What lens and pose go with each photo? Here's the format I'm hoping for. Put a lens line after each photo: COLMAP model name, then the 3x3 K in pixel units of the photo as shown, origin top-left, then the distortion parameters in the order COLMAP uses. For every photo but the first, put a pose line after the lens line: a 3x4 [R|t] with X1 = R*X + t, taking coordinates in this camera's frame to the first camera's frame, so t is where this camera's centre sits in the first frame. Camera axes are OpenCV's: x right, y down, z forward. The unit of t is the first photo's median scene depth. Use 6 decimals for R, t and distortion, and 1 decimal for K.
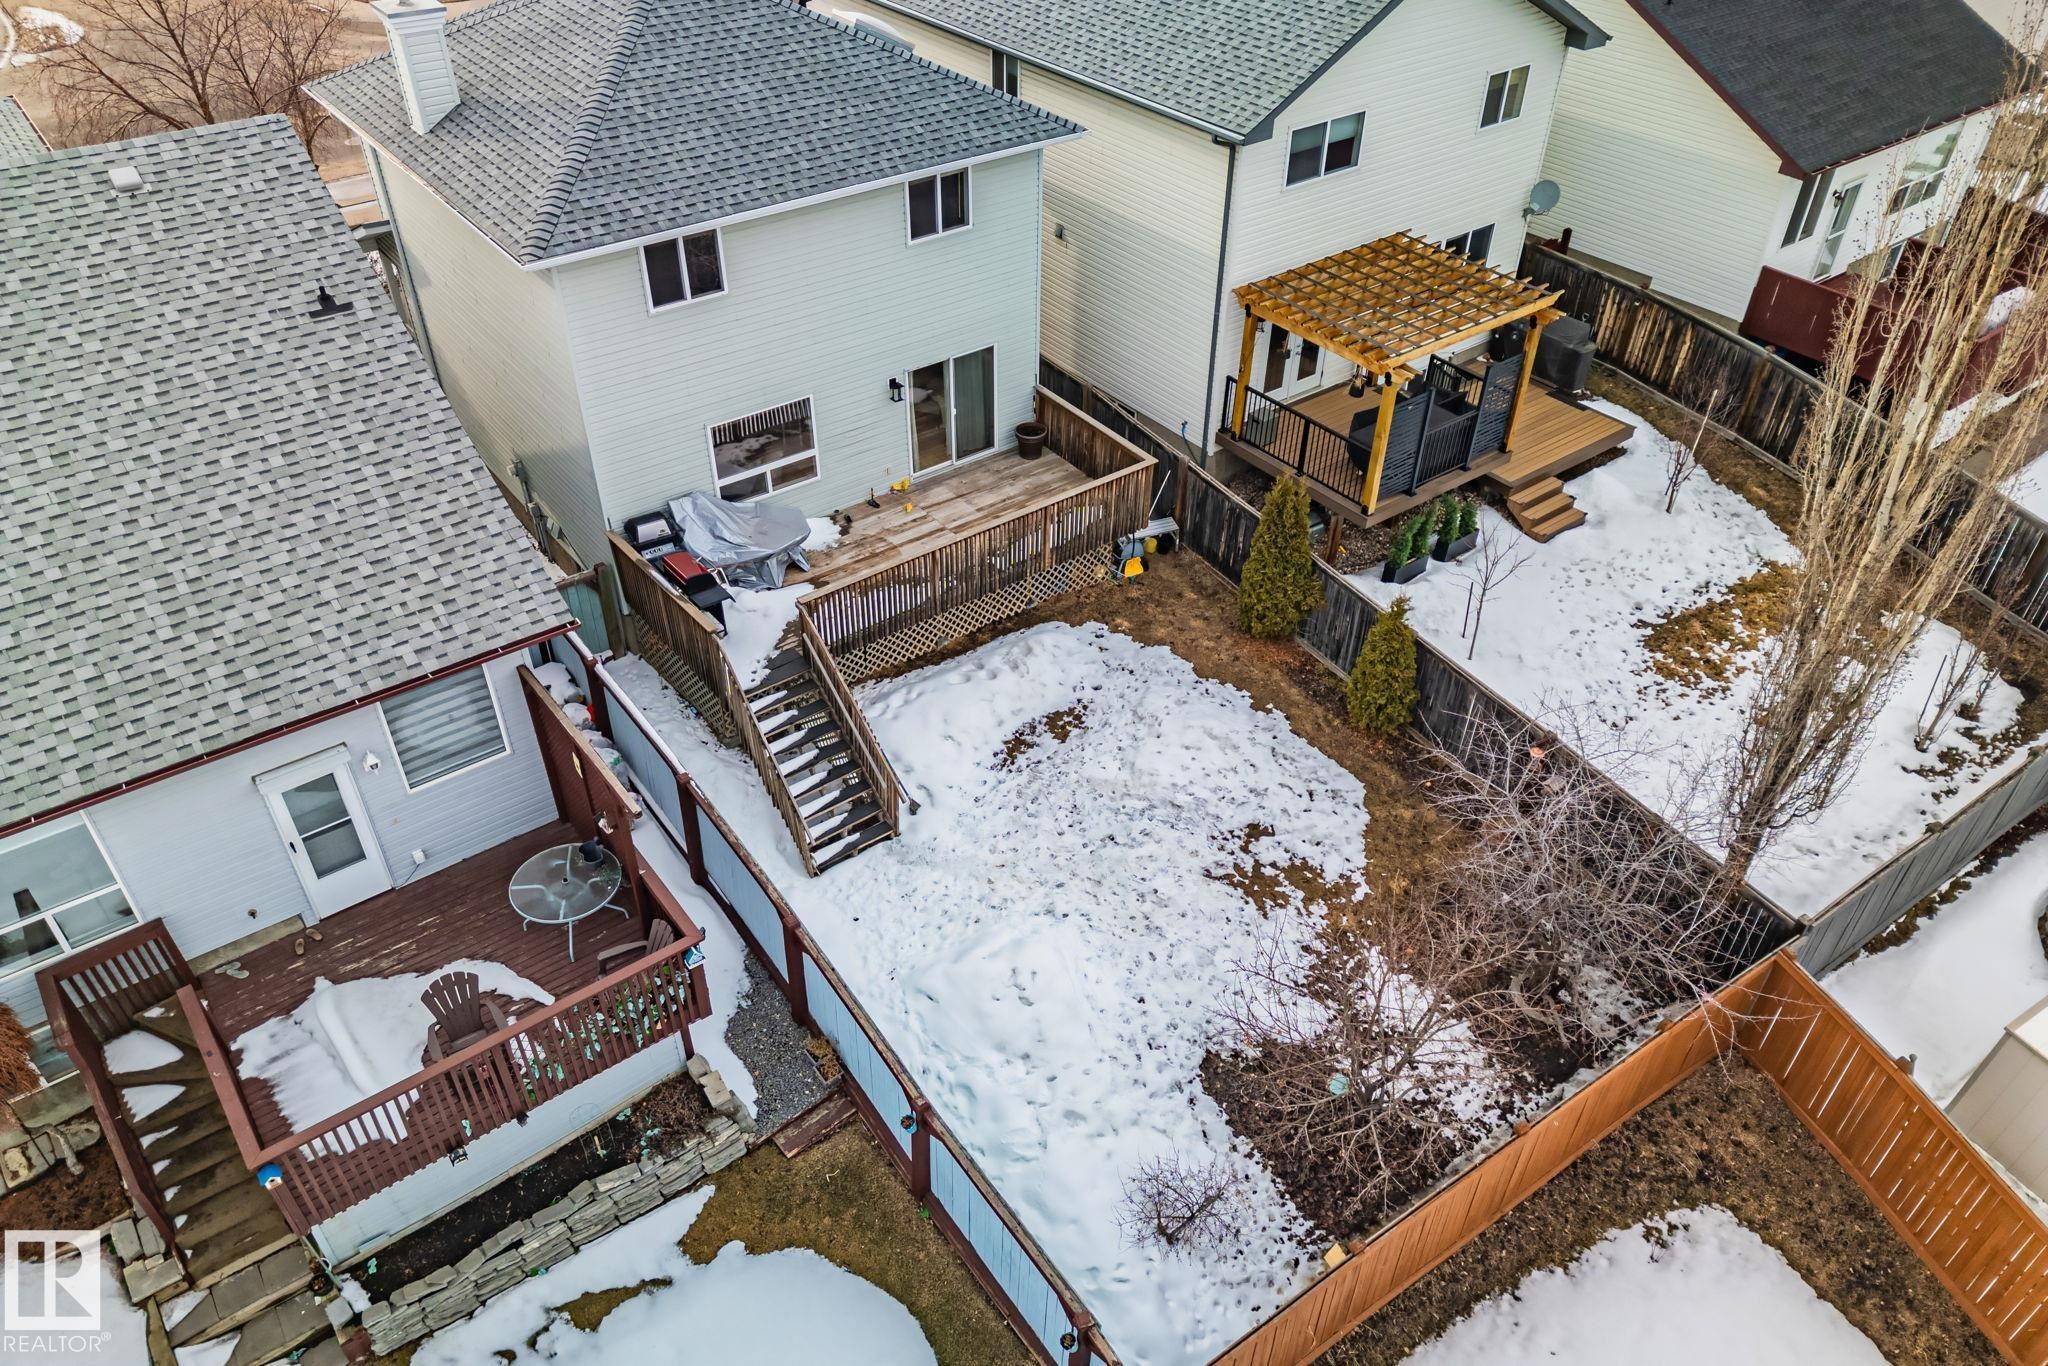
lens RADIAL K [[1427.7, 0, 1024.0], [0, 1427.7, 683.0], [0, 0, 1]] dist [0.084810, -0.083407]
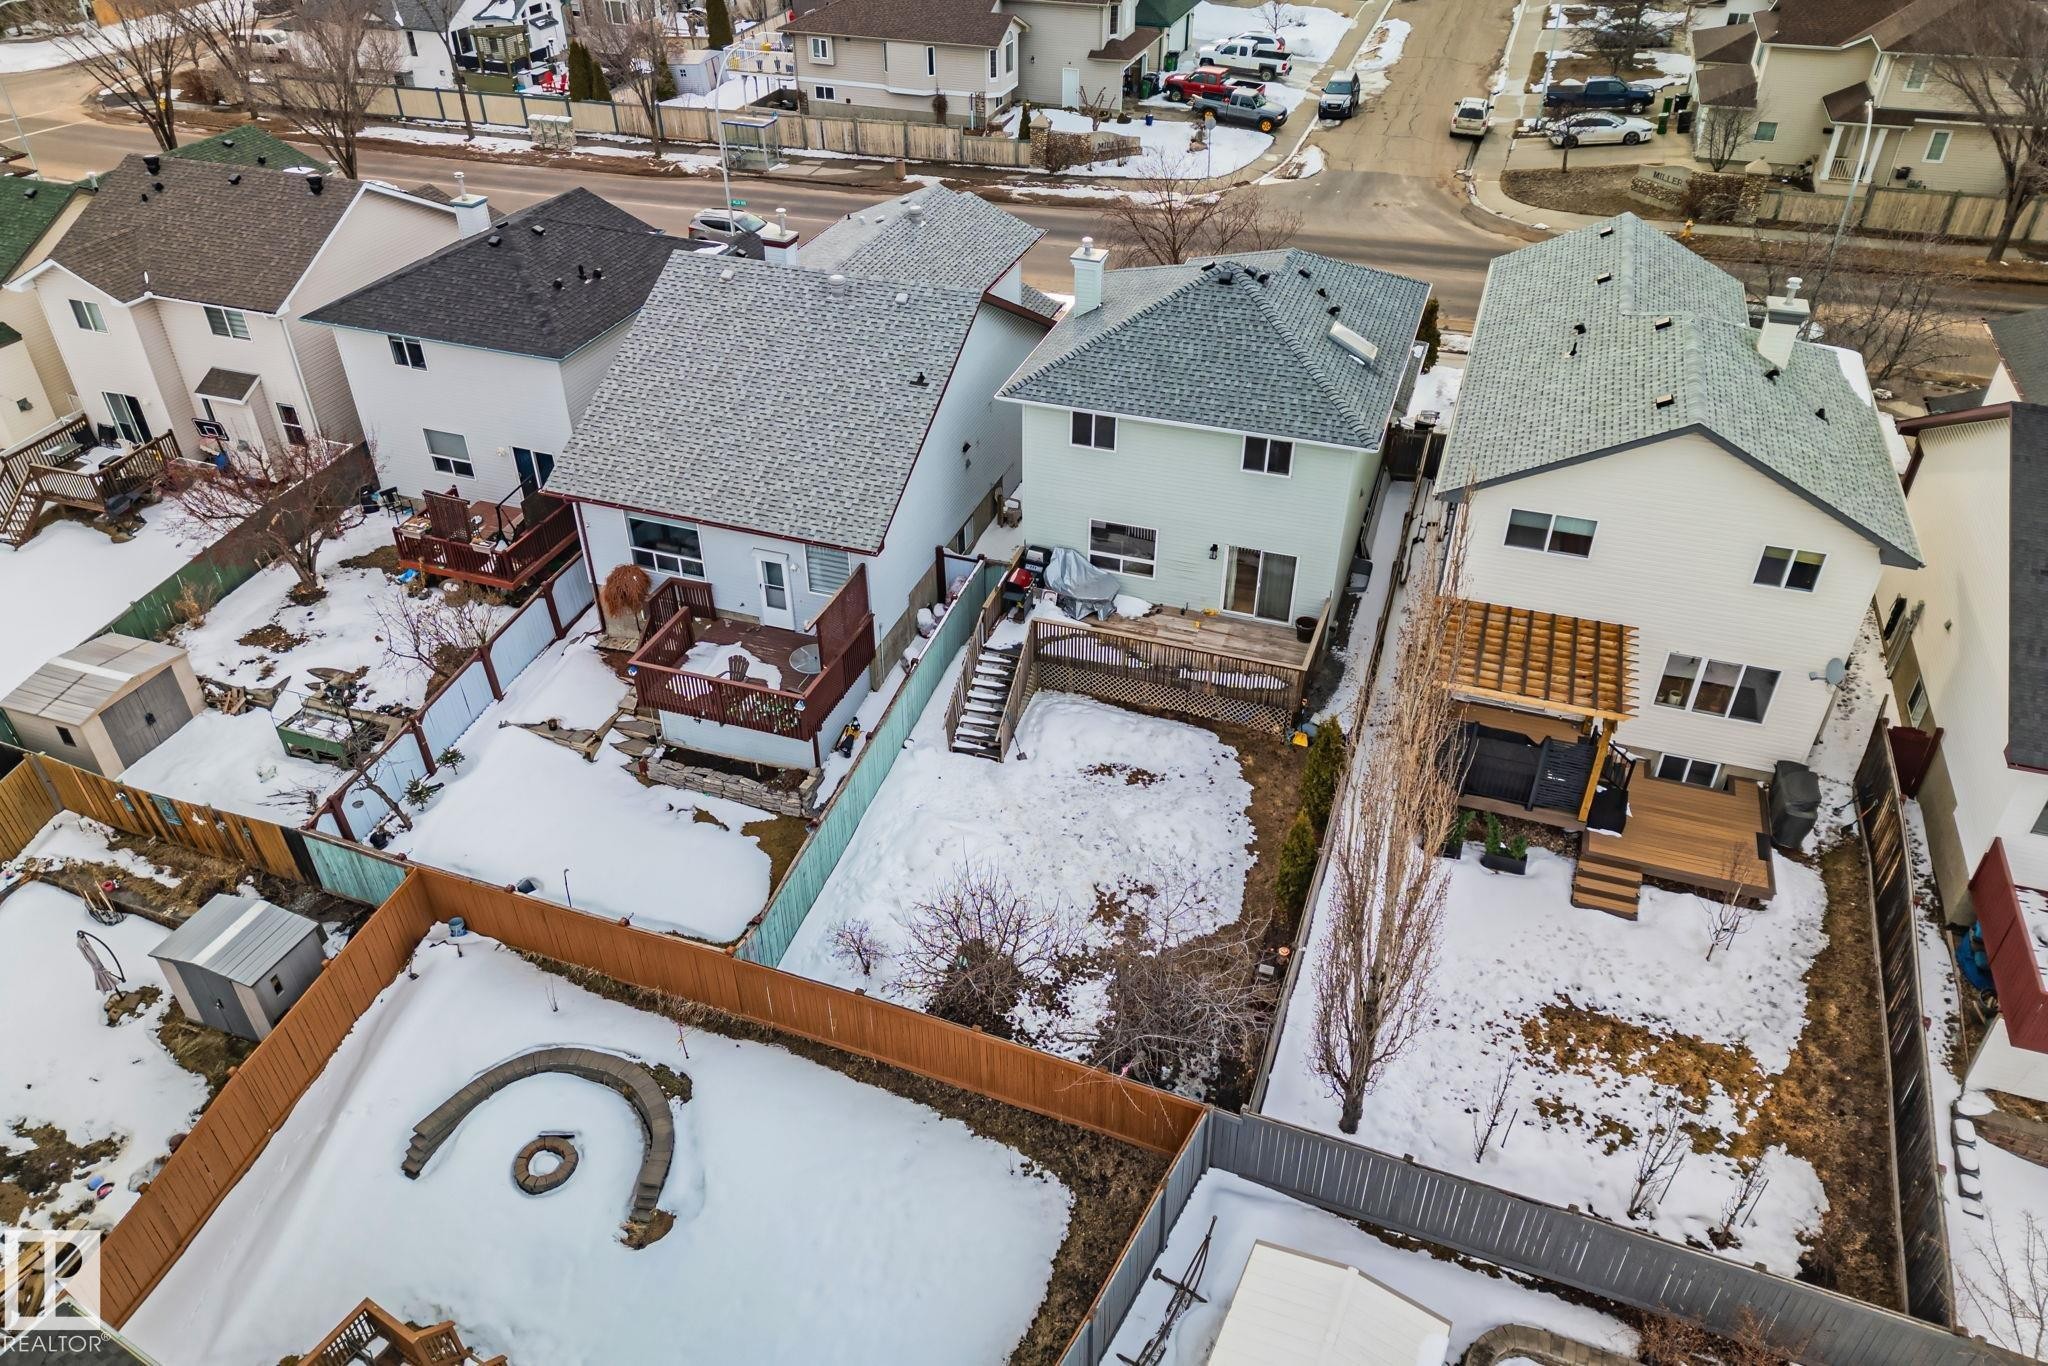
lens RADIAL K [[1427.7, 0, 1024.0], [0, 1427.7, 683.0], [0, 0, 1]] dist [0.084810, -0.083407]
pose [[0.551460, 0.475901, -0.685135, 0.974557], [-0.513464, 0.840933, 0.170837, -0.258649], [0.657455, 0.257582, 0.708099, -0.197936]]
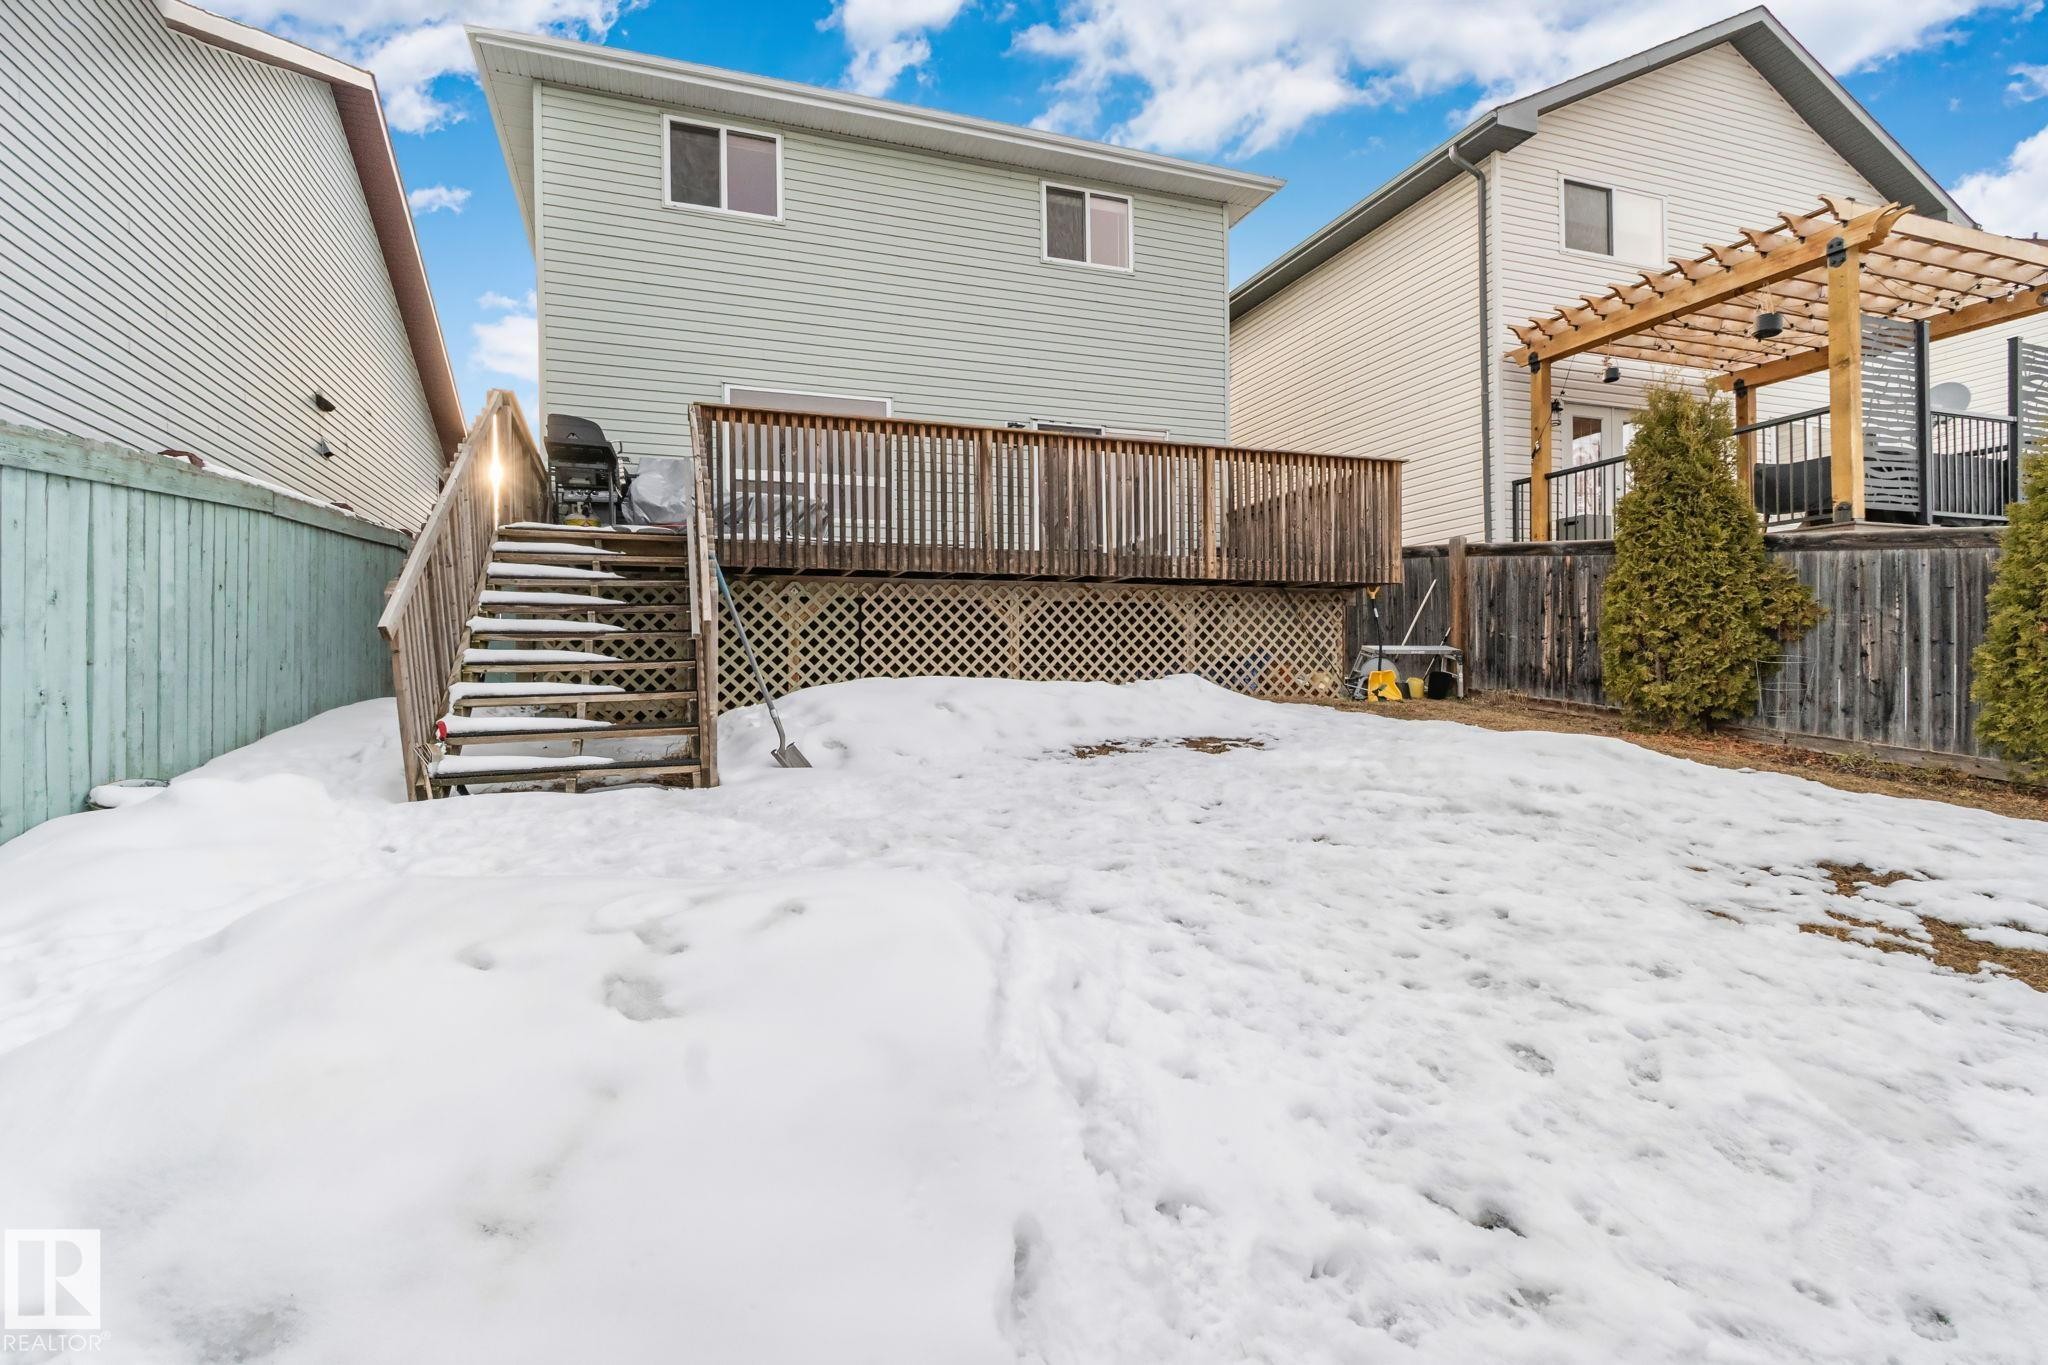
lens RADIAL K [[1001.1, 0, 1024.0], [0, 1001.1, 682.5], [0, 0, 1]] dist [0.000793, 0.000040]
pose [[0.960410, -0.024416, -0.277520, 0.056293], [-0.156697, 0.776299, -0.610579, 0.212720], [0.230346, 0.629892, 0.741739, 0.755998]]
